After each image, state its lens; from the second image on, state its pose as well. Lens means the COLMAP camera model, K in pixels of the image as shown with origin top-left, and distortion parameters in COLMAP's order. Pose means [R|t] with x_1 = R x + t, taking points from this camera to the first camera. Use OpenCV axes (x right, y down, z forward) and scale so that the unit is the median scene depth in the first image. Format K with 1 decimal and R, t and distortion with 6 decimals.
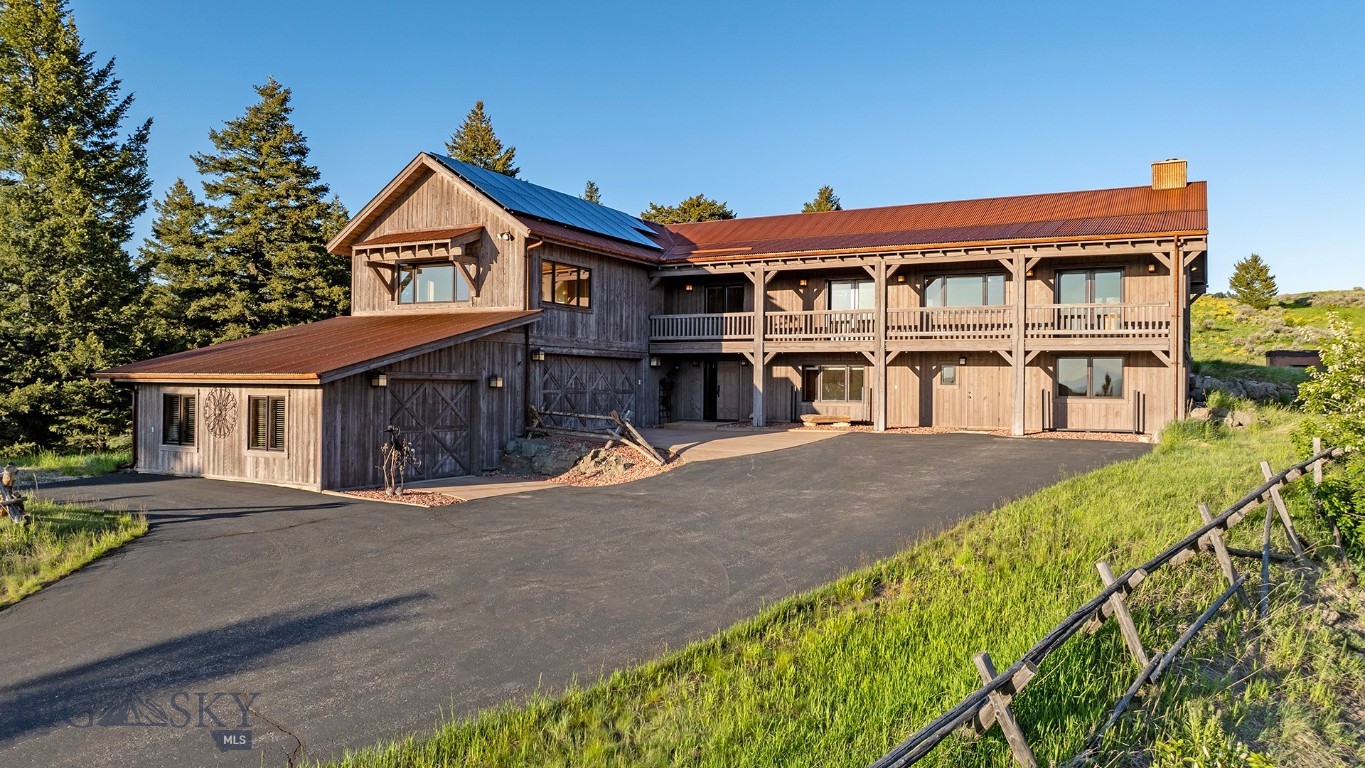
lens RADIAL K [[963.1, 0, 680.2], [0, 963.1, 380.8], [0, 0, 1]] dist [-0.009318, -0.004011]
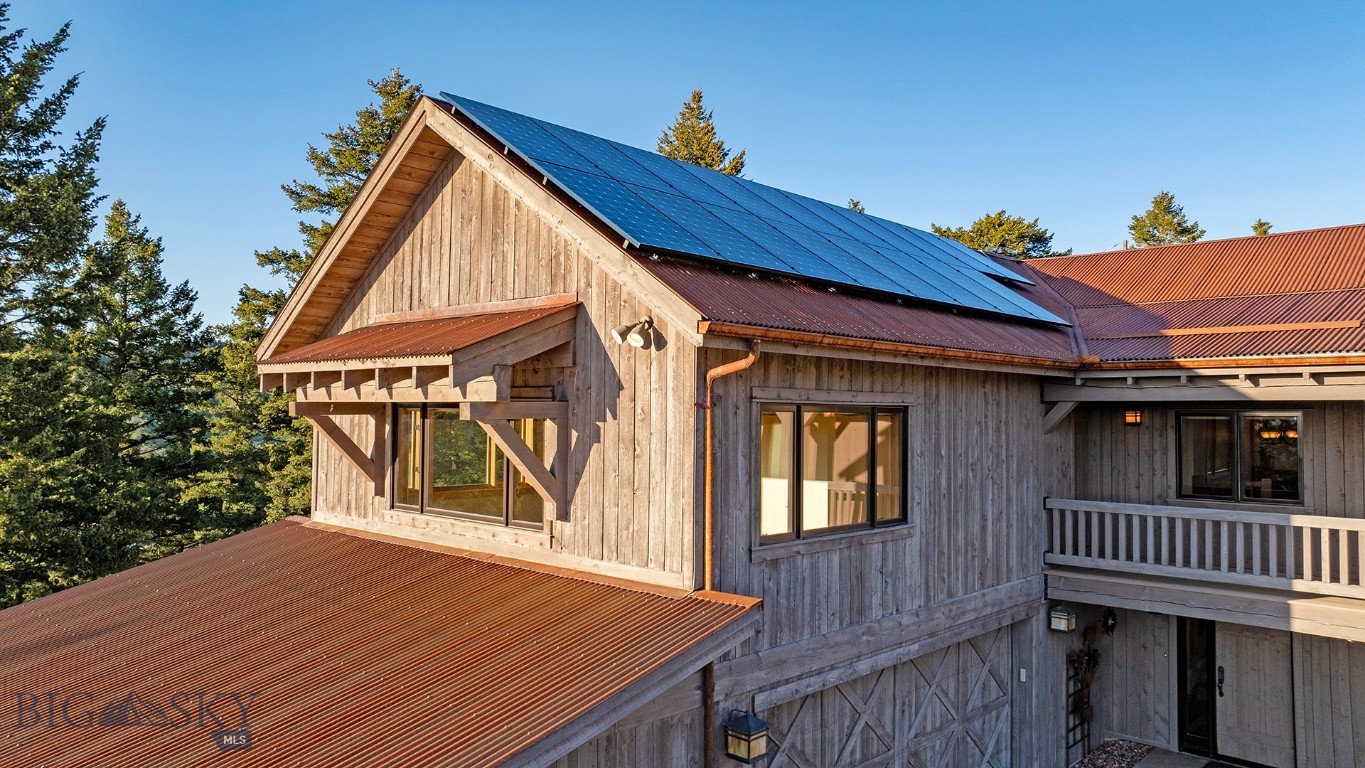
lens RADIAL K [[963.1, 0, 686.3], [0, 963.1, 382.6], [0, 0, 1]] dist [-0.009318, -0.004011]
pose [[0.967901, -0.008900, -0.251172, -0.082800], [0.001857, 0.999599, -0.028263, -0.116117], [0.251323, 0.026889, 0.967530, 0.650241]]
